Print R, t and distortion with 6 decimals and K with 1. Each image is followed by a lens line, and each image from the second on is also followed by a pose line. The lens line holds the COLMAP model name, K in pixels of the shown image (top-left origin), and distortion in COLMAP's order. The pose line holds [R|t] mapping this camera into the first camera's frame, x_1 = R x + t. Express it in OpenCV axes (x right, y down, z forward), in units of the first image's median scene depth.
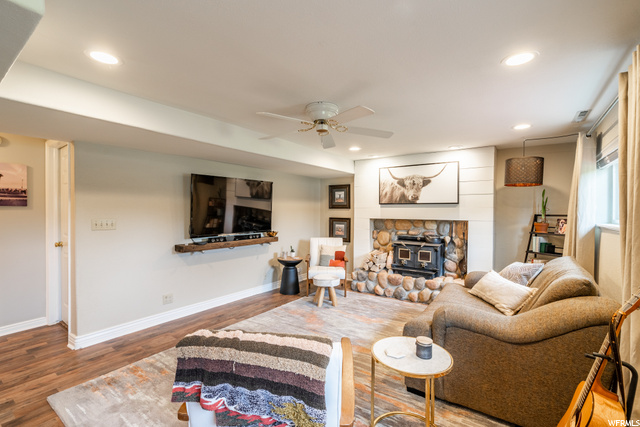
lens RADIAL K [[287.7, 0, 320.1], [0, 287.7, 215.1], [0, 0, 1]] dist [-0.004070, 0.000370]
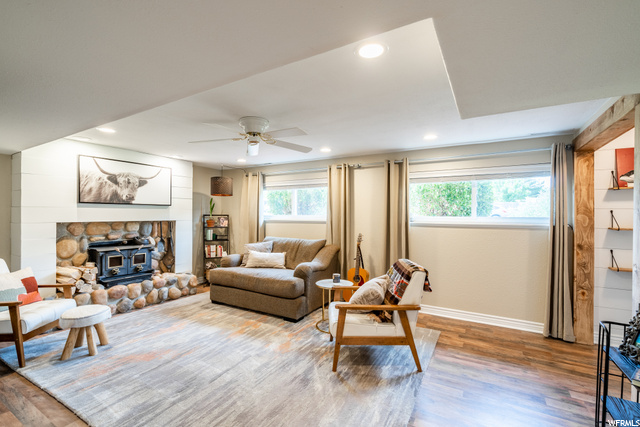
lens RADIAL K [[287.7, 0, 320.1], [0, 287.7, 215.1], [0, 0, 1]] dist [-0.004070, 0.000370]
pose [[-0.082634, -0.015403, 0.996461, -0.641145], [0.000419, 0.999880, 0.015491, -0.018576], [-0.996580, 0.001698, -0.082617, 0.470920]]
